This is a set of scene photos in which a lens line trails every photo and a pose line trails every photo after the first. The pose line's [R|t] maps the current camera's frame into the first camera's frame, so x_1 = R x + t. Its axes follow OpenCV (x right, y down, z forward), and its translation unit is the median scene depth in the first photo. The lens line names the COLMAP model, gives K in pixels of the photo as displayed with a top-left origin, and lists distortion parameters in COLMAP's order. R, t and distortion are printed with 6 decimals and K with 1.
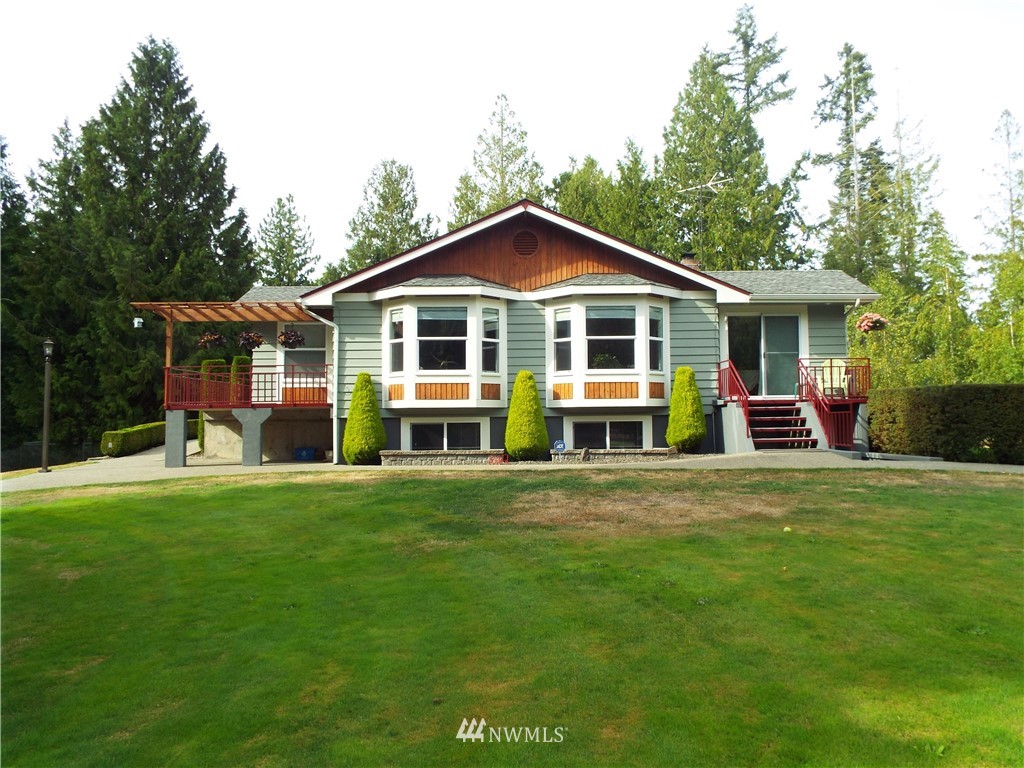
lens RADIAL K [[741.7, 0, 512.1], [0, 741.7, 386.4], [0, 0, 1]] dist [-0.010504, 0.004032]
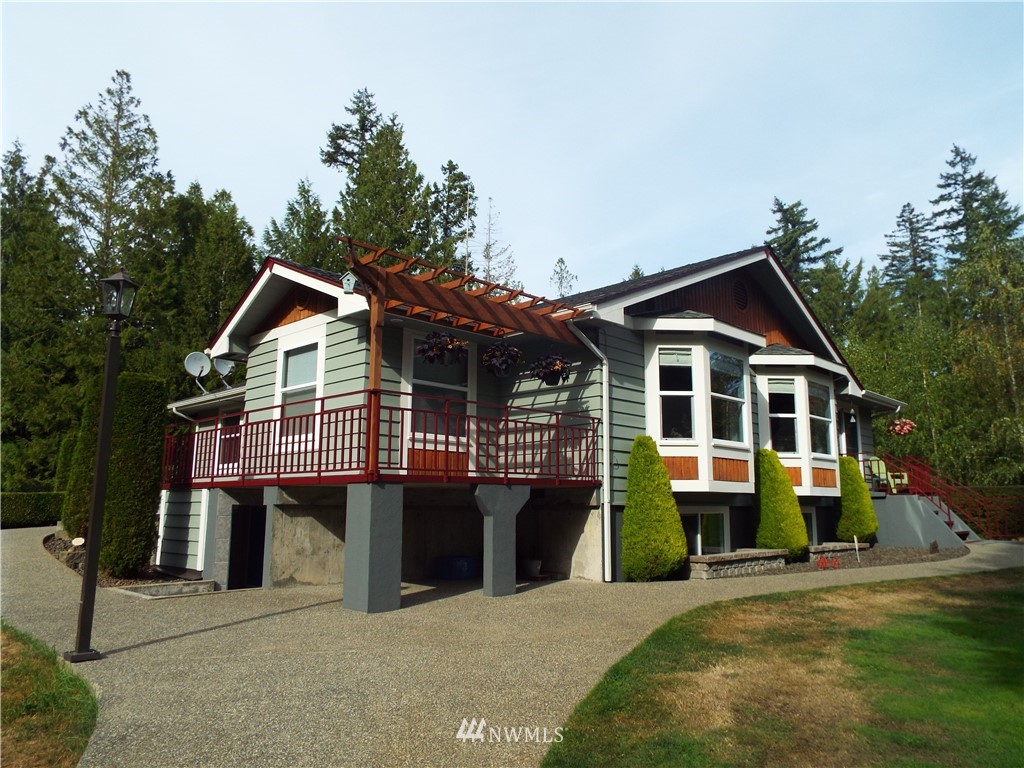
lens RADIAL K [[741.7, 0, 498.1], [0, 741.7, 407.3], [0, 0, 1]] dist [-0.010504, 0.004032]
pose [[0.689558, 0.106327, 0.716383, -0.663994], [-0.043005, 0.993430, -0.106052, 0.027341], [-0.722953, 0.042321, 0.689600, 0.562965]]
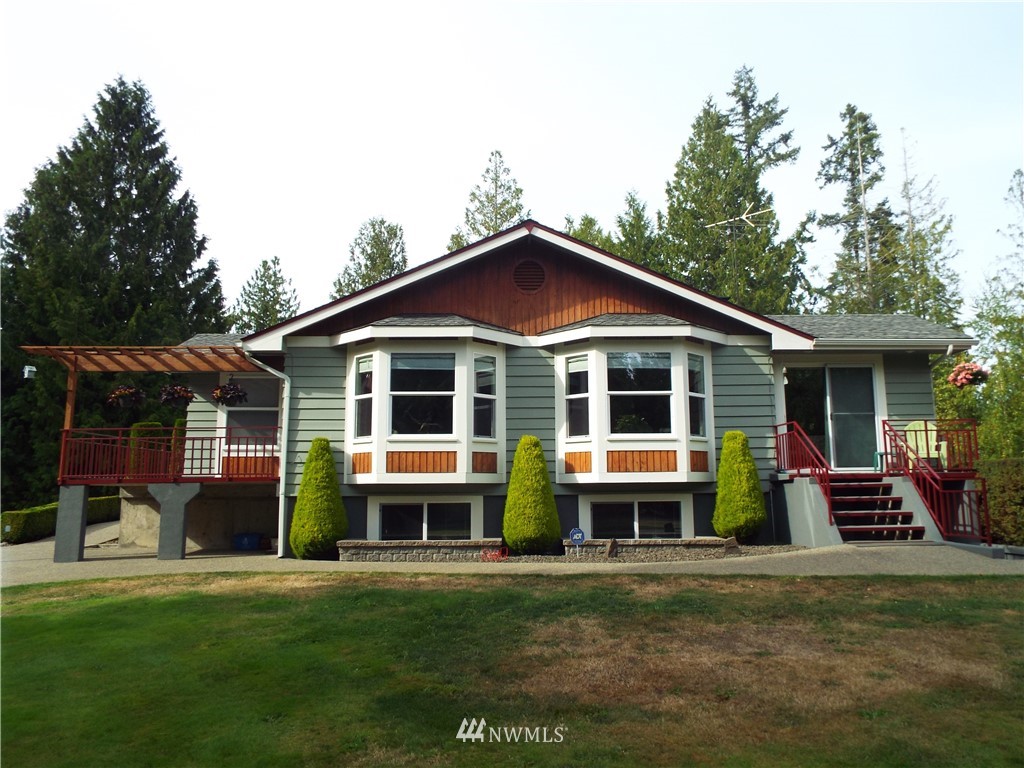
lens RADIAL K [[741.7, 0, 516.5], [0, 741.7, 382.5], [0, 0, 1]] dist [-0.010504, 0.004032]
pose [[0.999836, 0.003770, 0.017686, -0.008413], [-0.001977, 0.994949, -0.100357, 0.001431], [-0.017975, 0.100306, 0.994794, 0.194004]]
